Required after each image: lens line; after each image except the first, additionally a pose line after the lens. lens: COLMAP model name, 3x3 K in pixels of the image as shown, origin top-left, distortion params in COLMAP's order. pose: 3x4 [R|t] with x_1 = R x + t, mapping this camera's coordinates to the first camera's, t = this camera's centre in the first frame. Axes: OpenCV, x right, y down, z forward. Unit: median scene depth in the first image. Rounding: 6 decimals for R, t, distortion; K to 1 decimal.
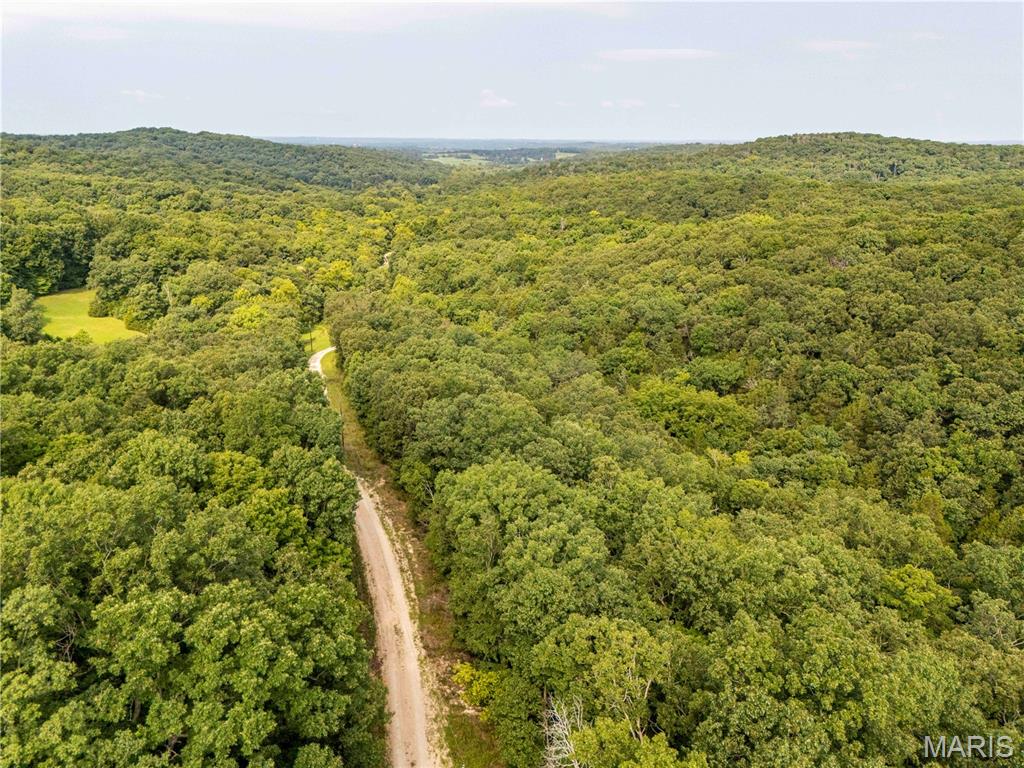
lens RADIAL K [[746.7, 0, 522.4], [0, 746.7, 384.3], [0, 0, 1]] dist [0.046996, -0.040594]
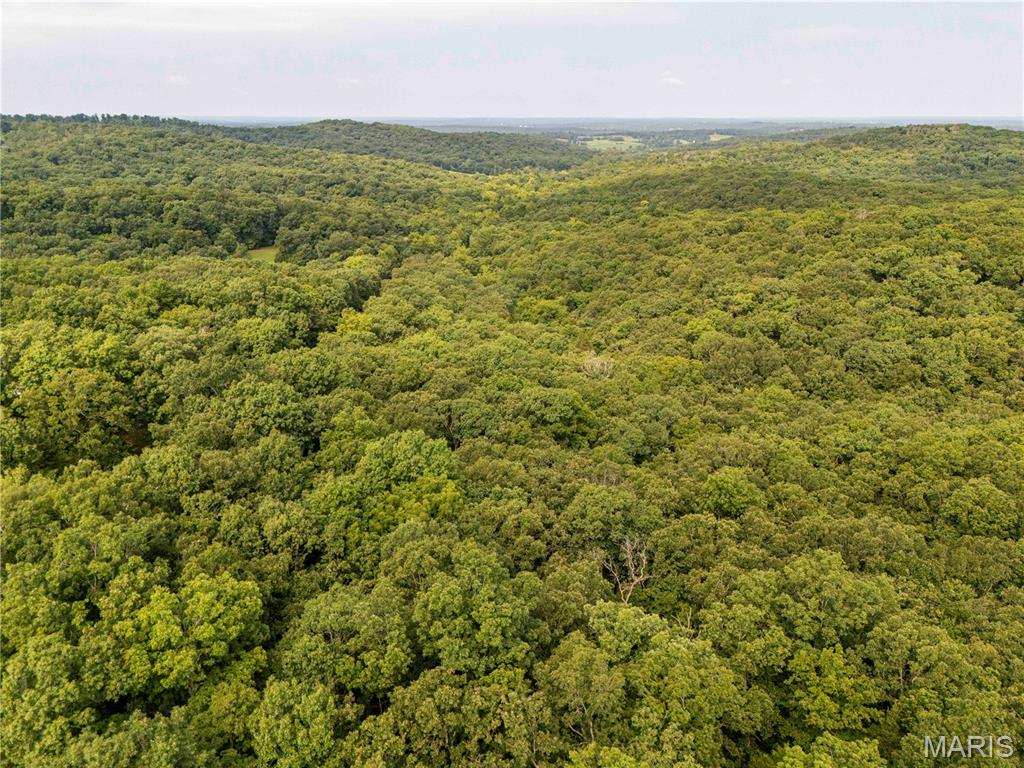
lens RADIAL K [[746.7, 0, 517.4], [0, 746.7, 383.8], [0, 0, 1]] dist [0.046996, -0.040594]
pose [[0.976083, 0.068289, -0.206396, 0.161903], [-0.063196, 0.997514, 0.031179, 0.046945], [0.208012, -0.017390, 0.977972, -0.269625]]
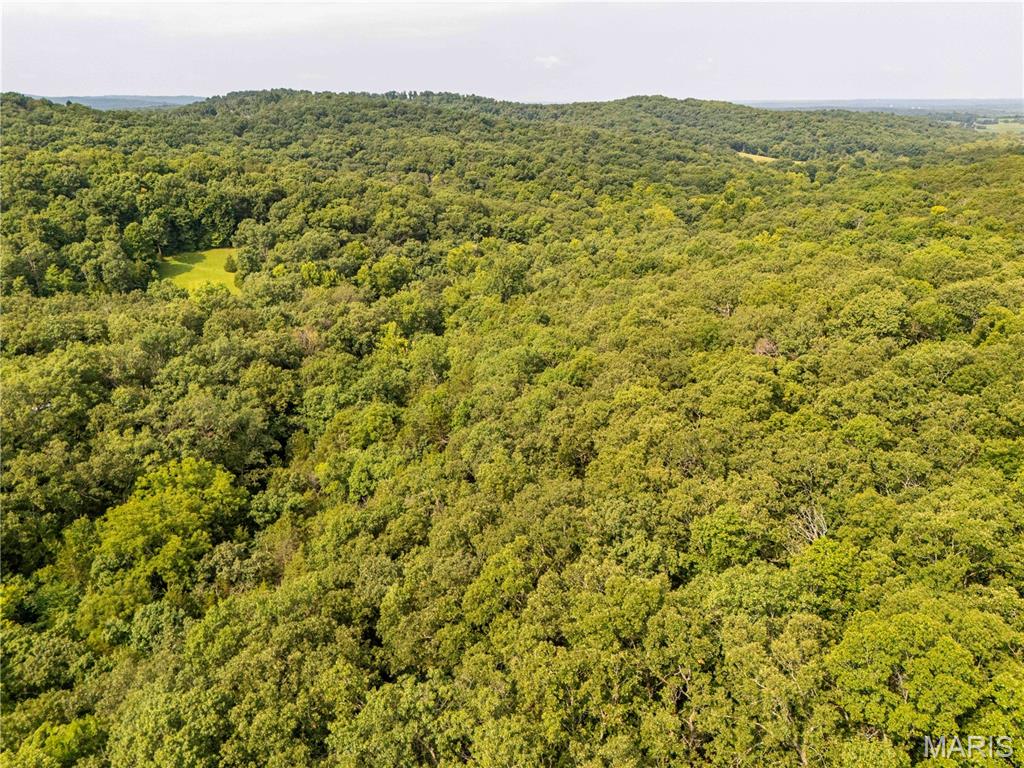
lens RADIAL K [[746.7, 0, 513.6], [0, 746.7, 382.3], [0, 0, 1]] dist [0.046996, -0.040594]
pose [[0.774318, 0.214690, -0.595265, 0.233046], [-0.191136, 0.976101, 0.103414, -0.064937], [0.603240, 0.033701, 0.796847, 0.191744]]
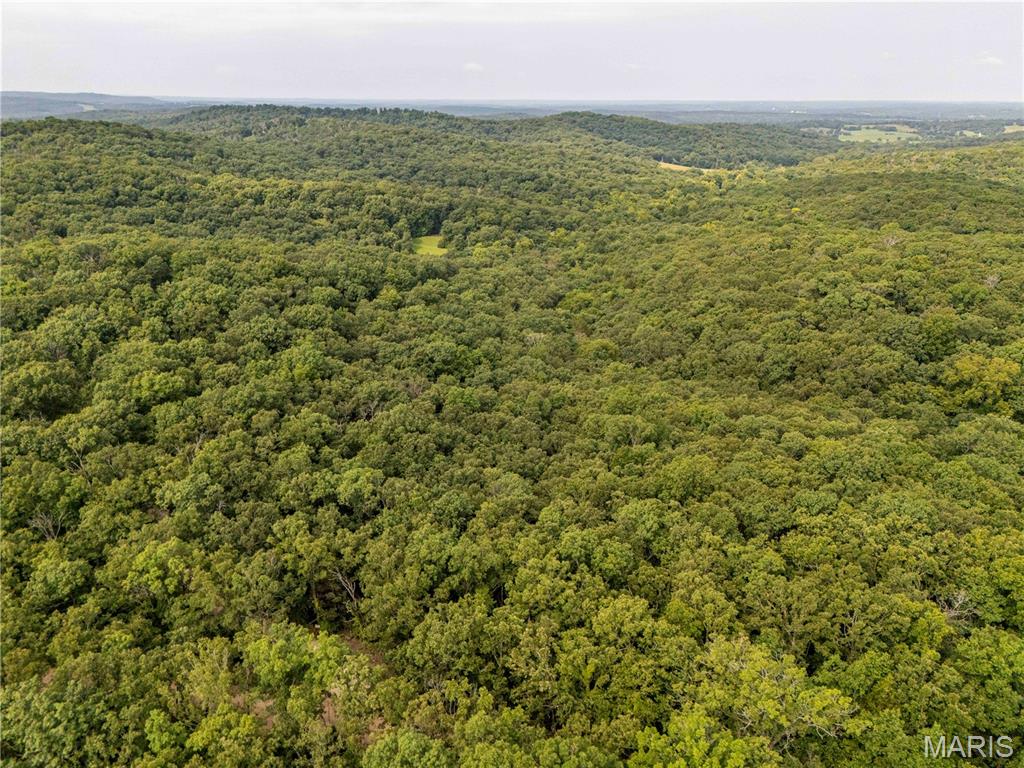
lens RADIAL K [[746.7, 0, 515.9], [0, 746.7, 383.4], [0, 0, 1]] dist [0.046996, -0.040594]
pose [[0.848659, 0.186479, -0.494979, 0.373117], [-0.165217, 0.982426, 0.086850, 0.034743], [0.502476, 0.008073, 0.864554, -0.367485]]
